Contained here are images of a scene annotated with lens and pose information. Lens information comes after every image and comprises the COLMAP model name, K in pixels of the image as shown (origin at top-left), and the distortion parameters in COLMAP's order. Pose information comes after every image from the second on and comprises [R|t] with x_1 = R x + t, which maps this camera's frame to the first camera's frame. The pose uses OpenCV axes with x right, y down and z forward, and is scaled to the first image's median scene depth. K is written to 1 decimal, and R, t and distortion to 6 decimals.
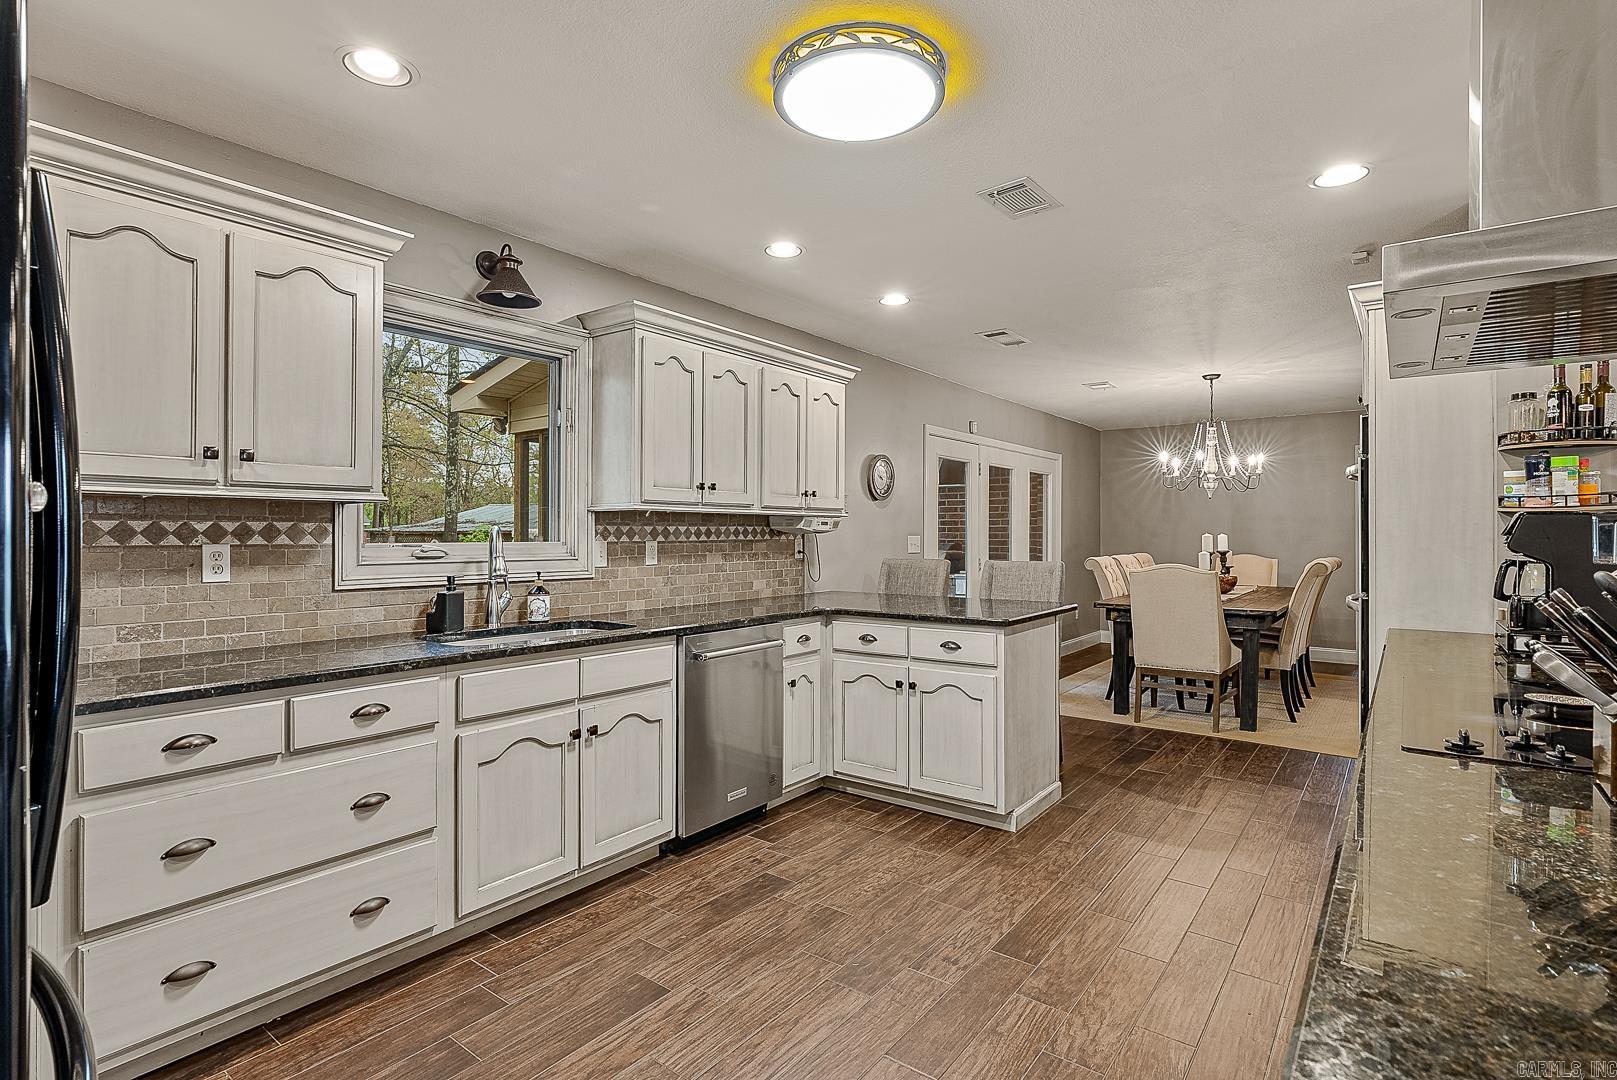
lens RADIAL K [[784.0, 0, 813.8], [0, 784.0, 533.2], [0, 0, 1]] dist [-0.015271, 0.000278]
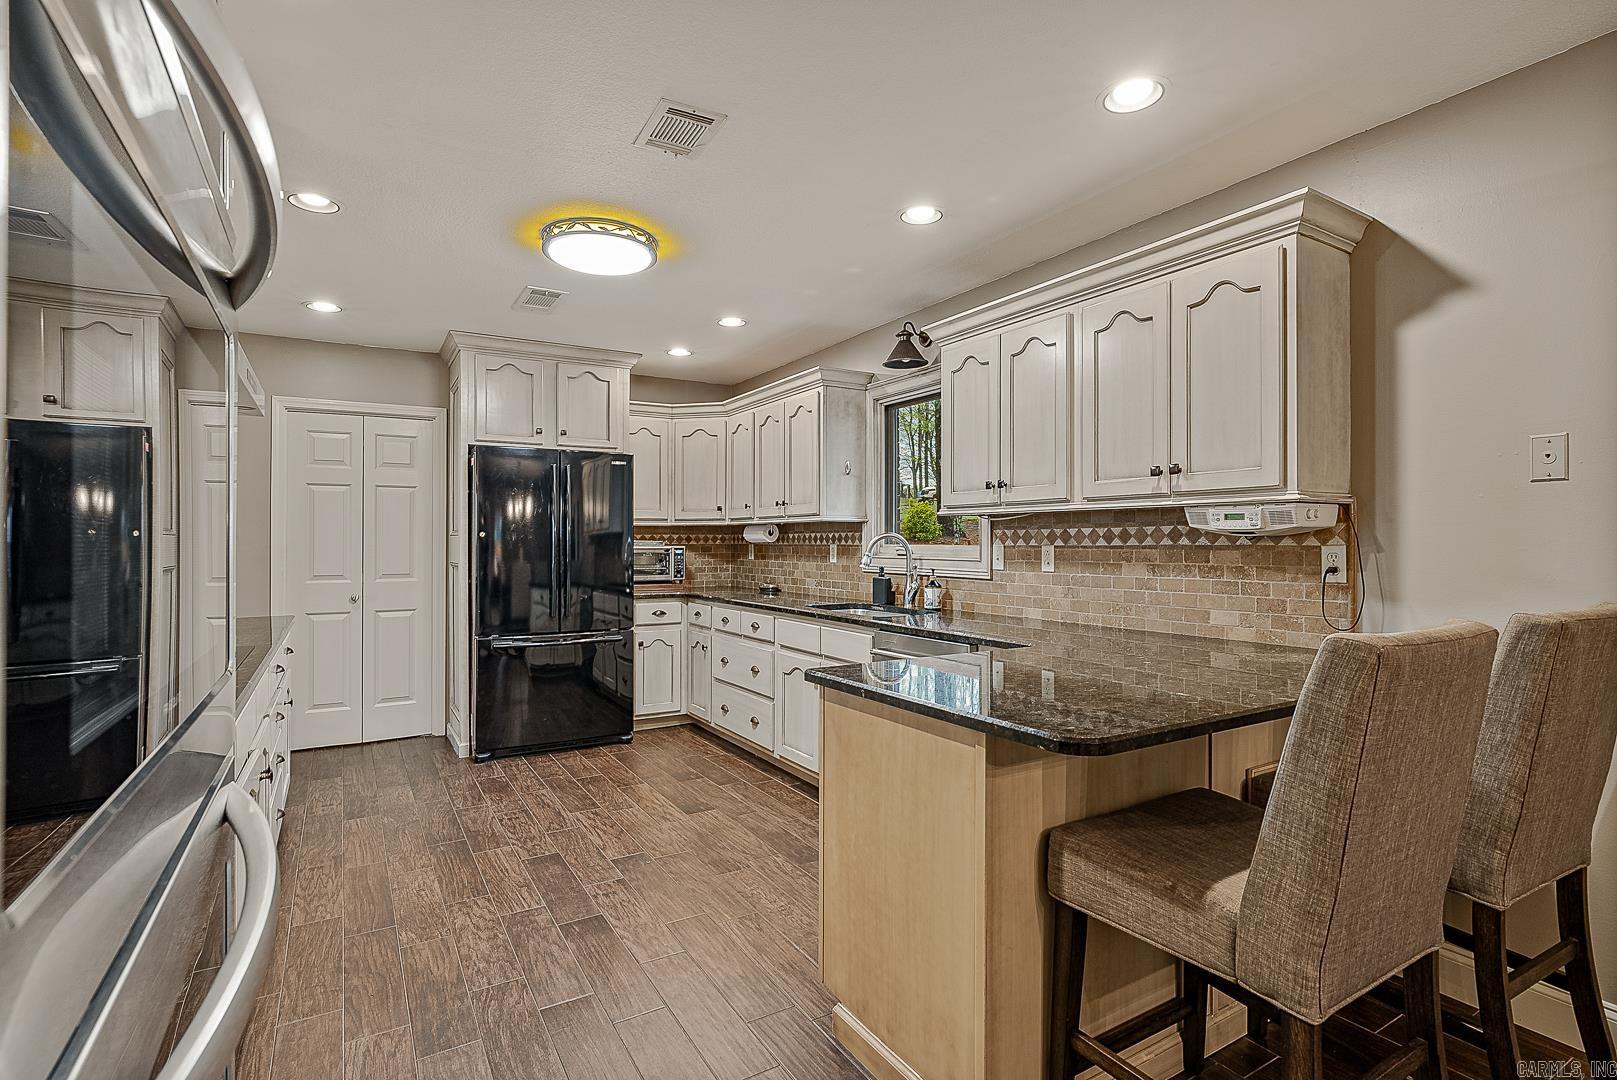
lens RADIAL K [[784.0, 0, 810.9], [0, 784.0, 534.4], [0, 0, 1]] dist [-0.015271, 0.000278]
pose [[-0.372671, -0.008192, -0.927928, 0.809983], [0.002736, 0.999947, -0.009927, 0.006098], [0.927960, -0.006238, -0.372628, 1.195030]]
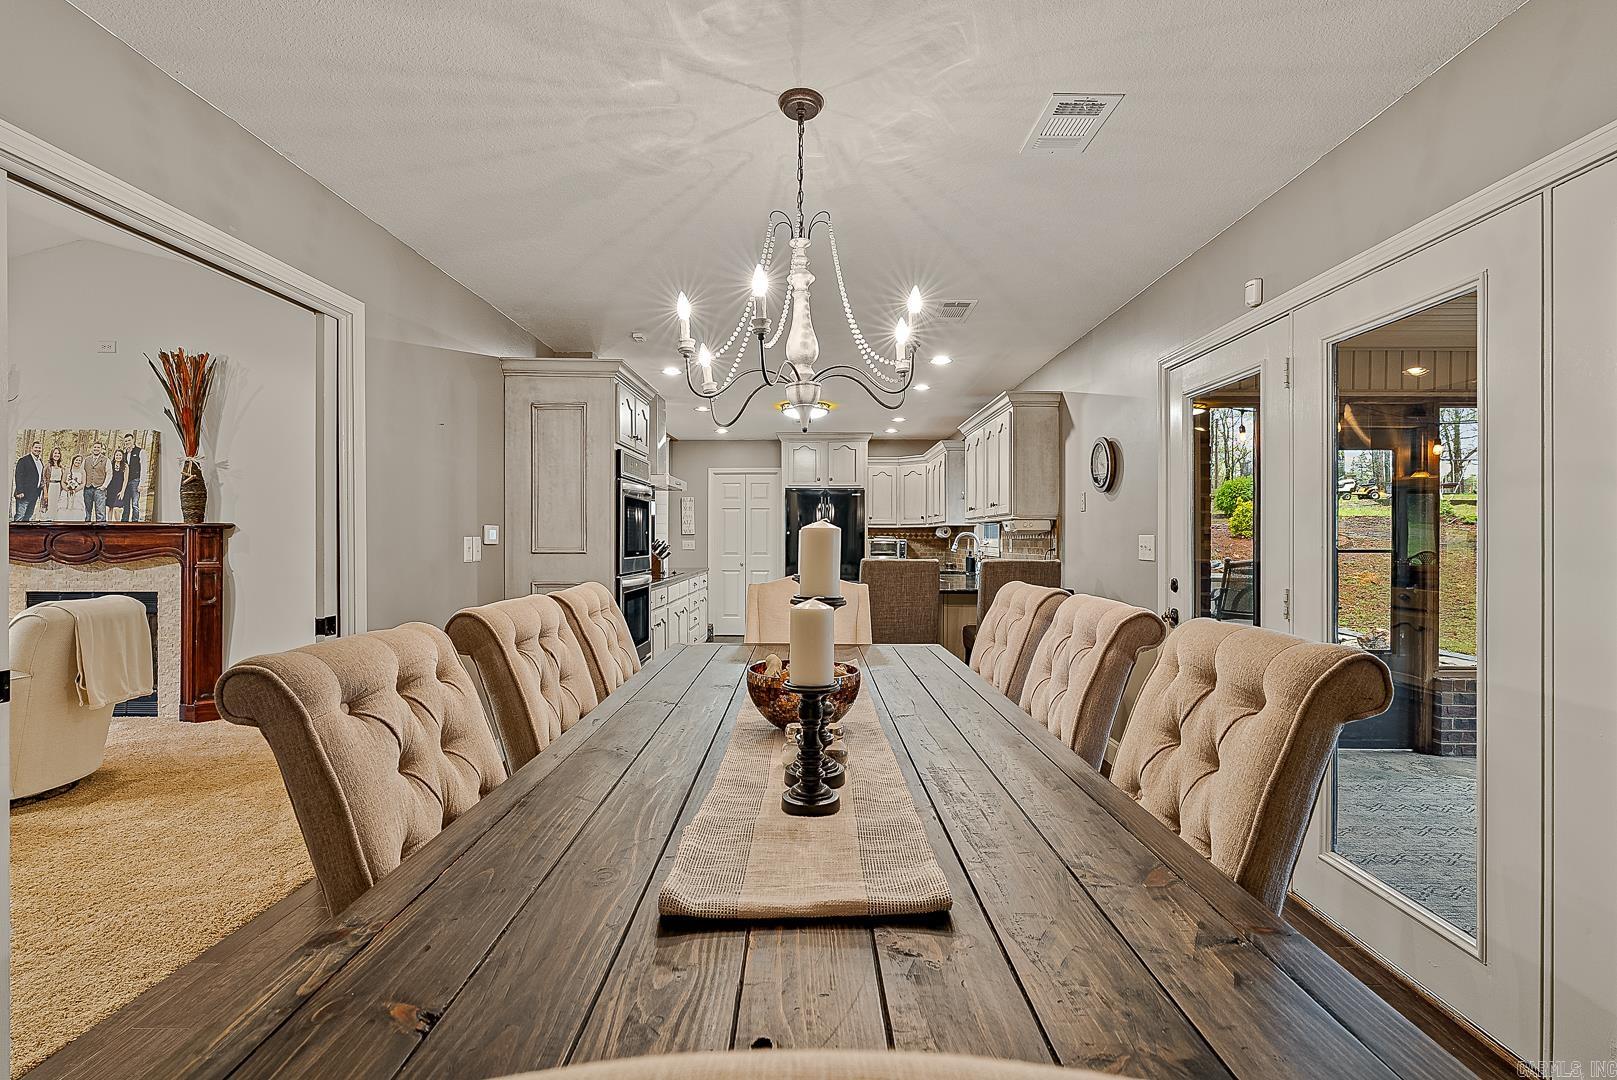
lens RADIAL K [[765.1, 0, 806.4], [0, 765.1, 539.9], [0, 0, 1]] dist [-0.001597, -0.000160]
pose [[-0.793295, 0.010007, -0.608755, 1.341767], [0.011013, 0.999937, 0.002086, 0.004554], [0.608738, -0.005050, -0.793355, 2.344567]]
